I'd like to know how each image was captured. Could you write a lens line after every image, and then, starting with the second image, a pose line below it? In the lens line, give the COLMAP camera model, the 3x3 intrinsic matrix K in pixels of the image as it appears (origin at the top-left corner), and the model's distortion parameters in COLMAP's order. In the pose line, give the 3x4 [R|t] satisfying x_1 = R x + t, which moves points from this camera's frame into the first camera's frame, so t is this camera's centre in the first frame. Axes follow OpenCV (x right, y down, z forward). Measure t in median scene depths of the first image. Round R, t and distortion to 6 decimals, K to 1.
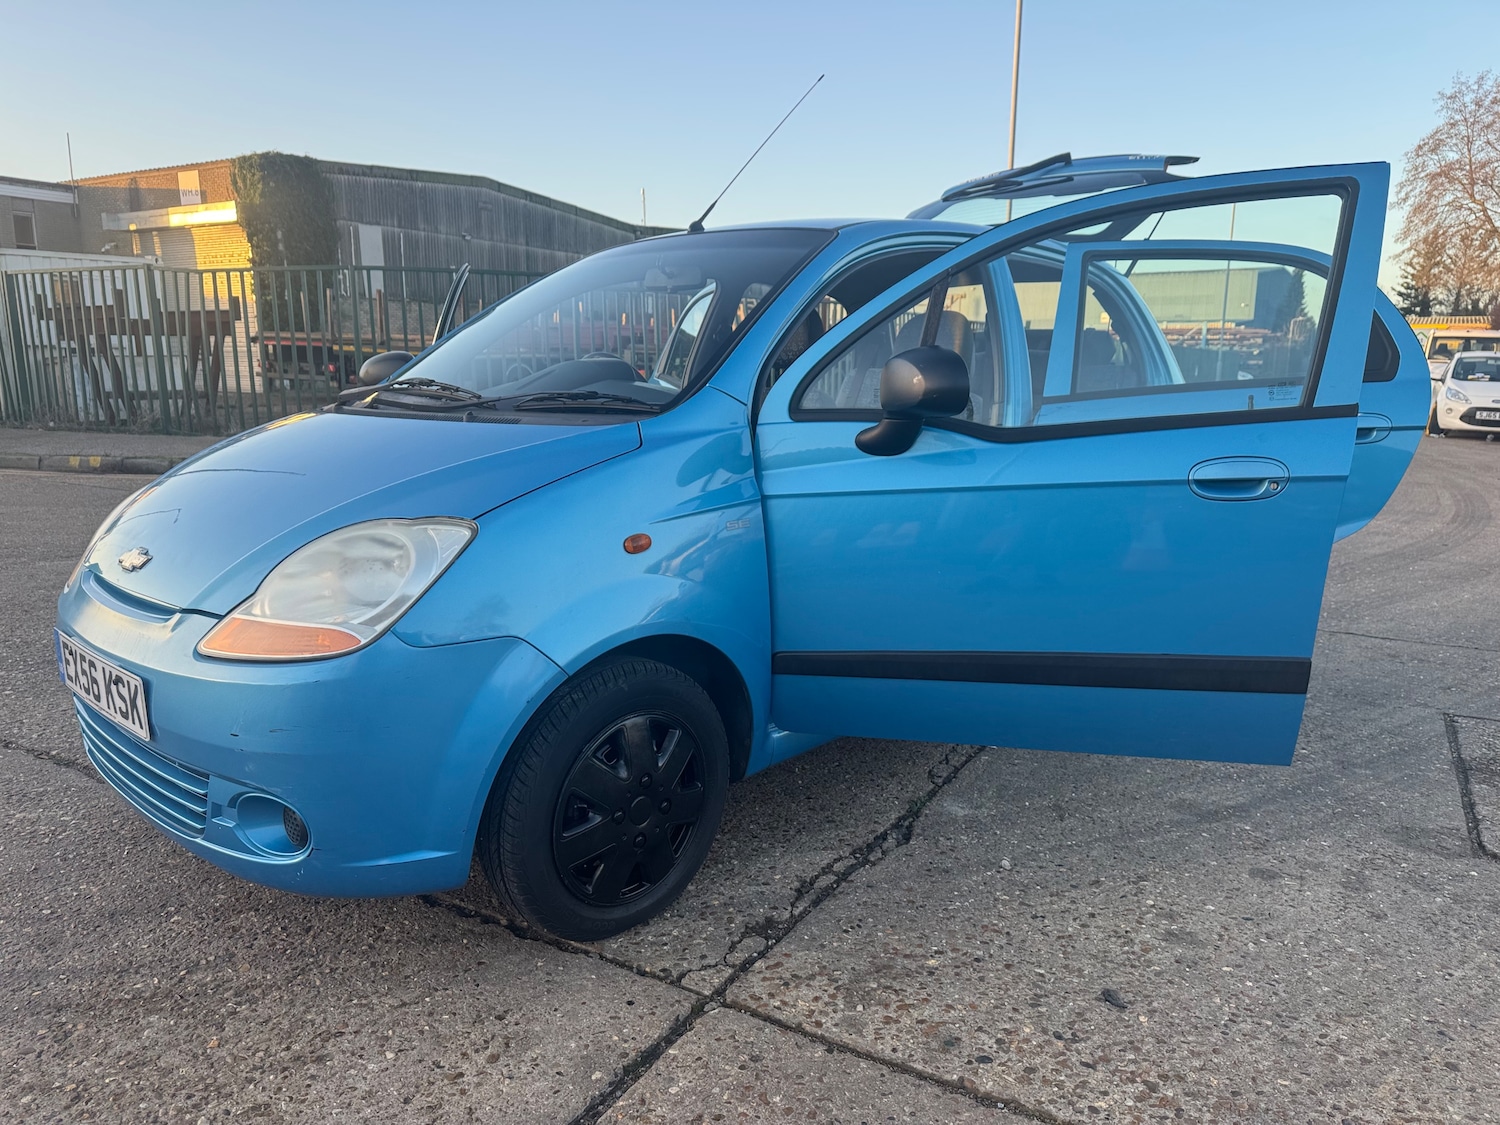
lens RADIAL K [[1047.9, 0, 751.1], [0, 1047.9, 566.8], [0, 0, 1]] dist [0.011083, -0.012724]
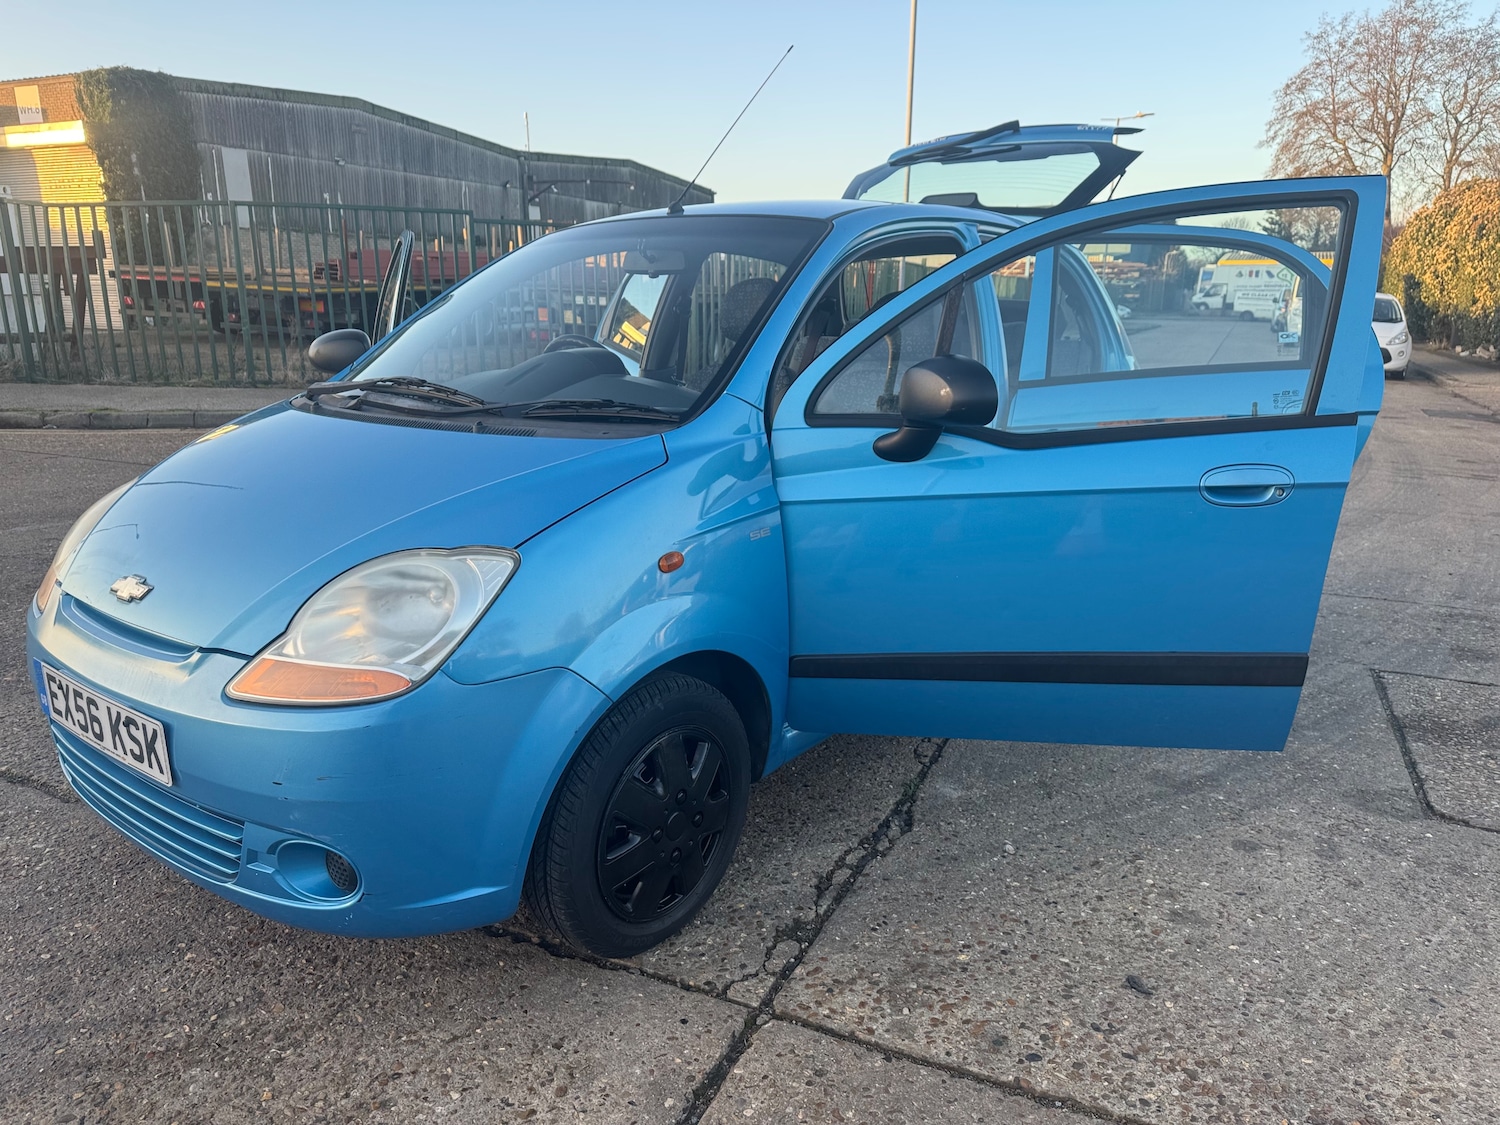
lens RADIAL K [[1048.5, 0, 749.5], [0, 1048.5, 560.3], [0, 0, 1]] dist [0.008641, -0.010581]
pose [[0.994854, -0.022761, 0.098730, -0.039869], [0.017189, 0.998231, 0.056923, -0.023694], [-0.099851, -0.054933, 0.993485, 0.003717]]
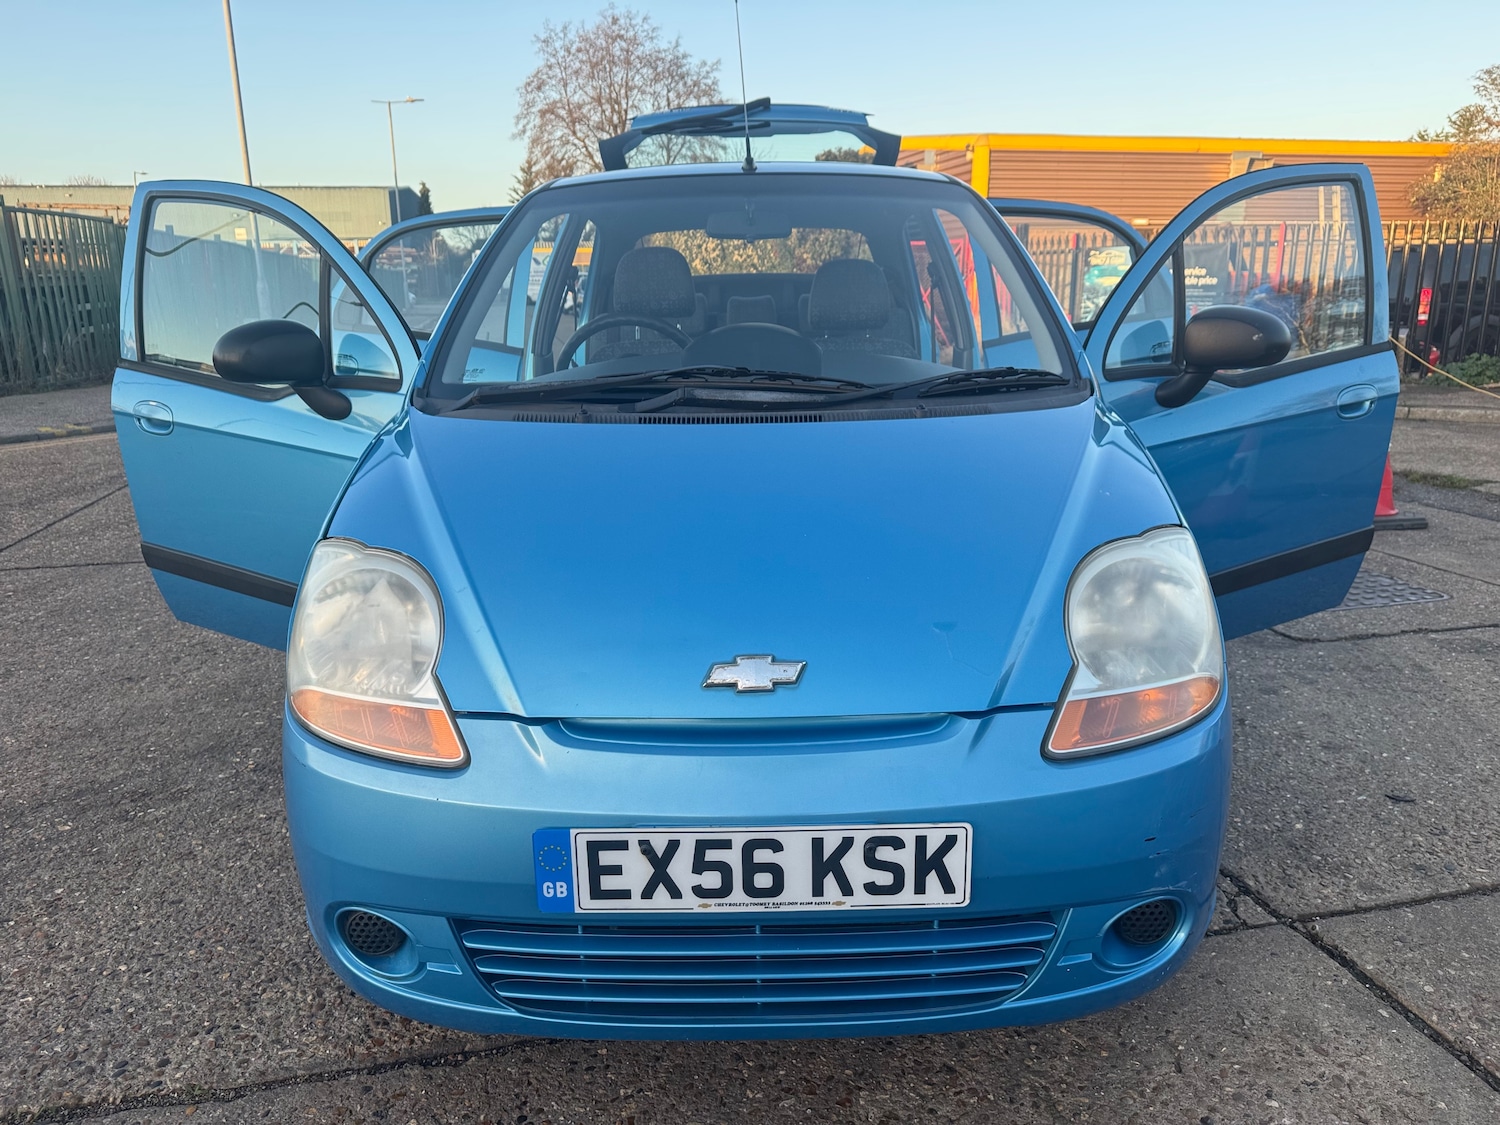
lens RADIAL K [[1052.3, 0, 760.8], [0, 1052.3, 561.4], [0, 0, 1]] dist [0.004606, -0.006496]
pose [[0.723815, -0.188145, 0.663848, -0.297542], [0.143016, 0.982121, 0.122414, -0.046814], [-0.675010, 0.006336, 0.737781, 0.150748]]
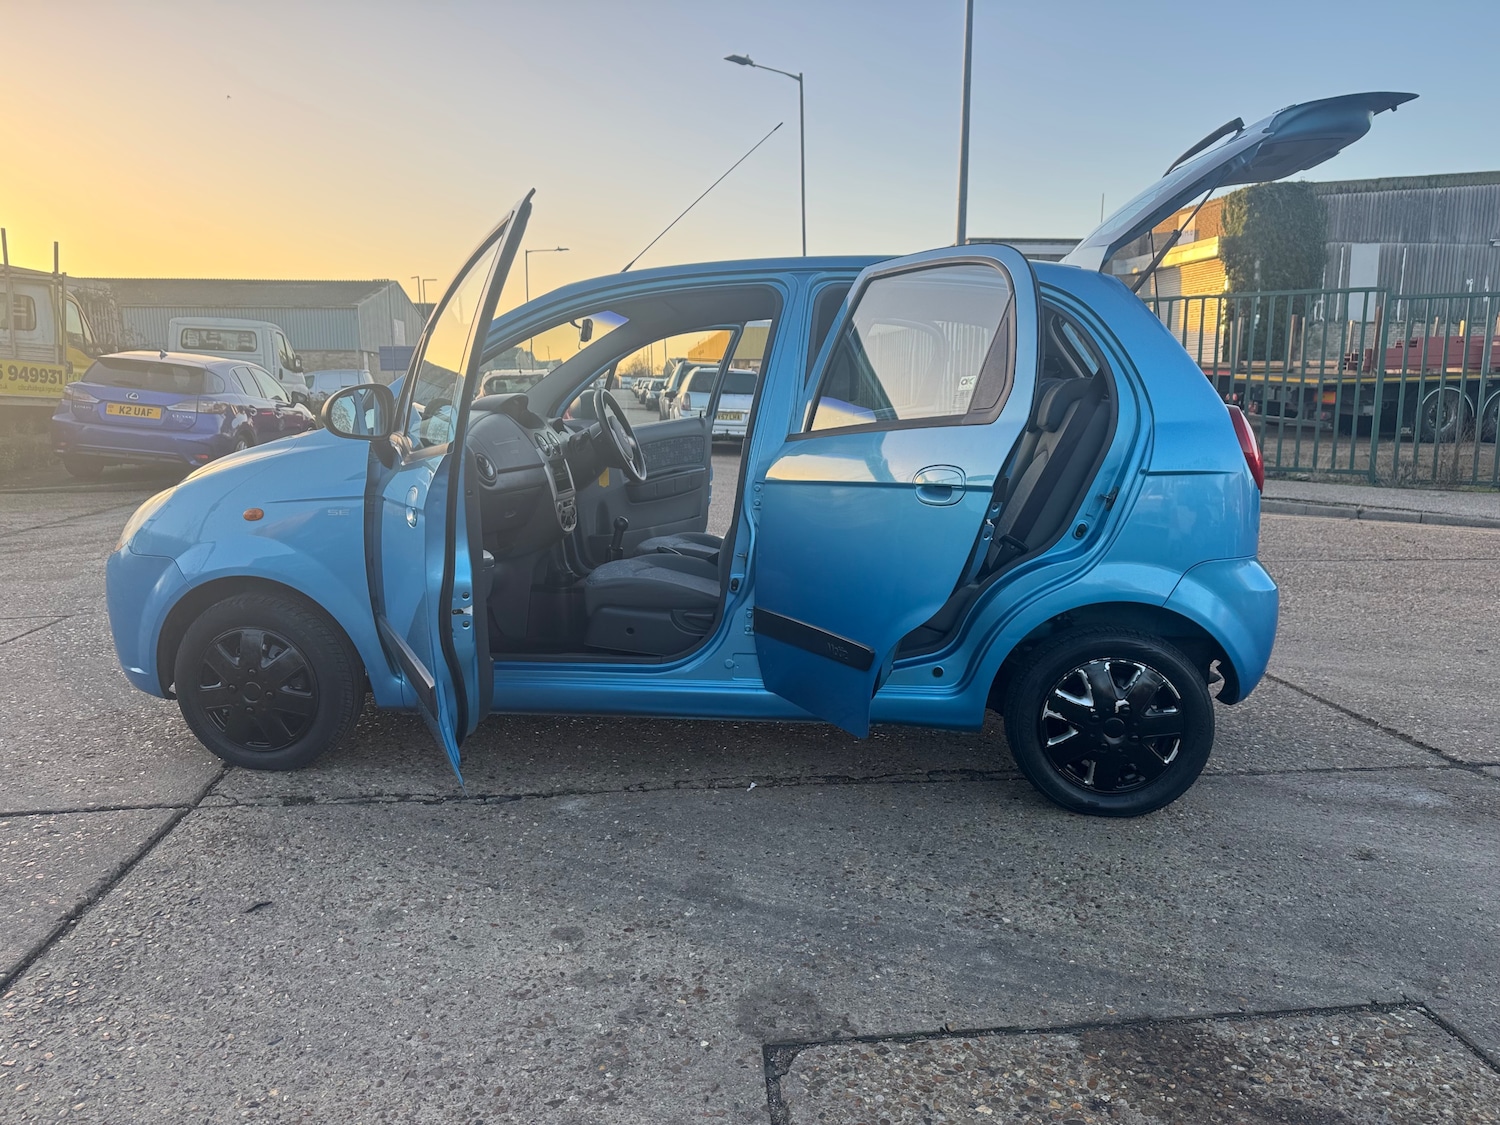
lens RADIAL K [[1048.5, 0, 749.5], [0, 1048.5, 560.3], [0, 0, 1]] dist [0.008641, -0.010581]
pose [[0.609359, 0.120484, -0.783687, 0.469882], [-0.145828, 0.988557, 0.038592, -0.037550], [0.779369, 0.090767, 0.619956, 0.184446]]
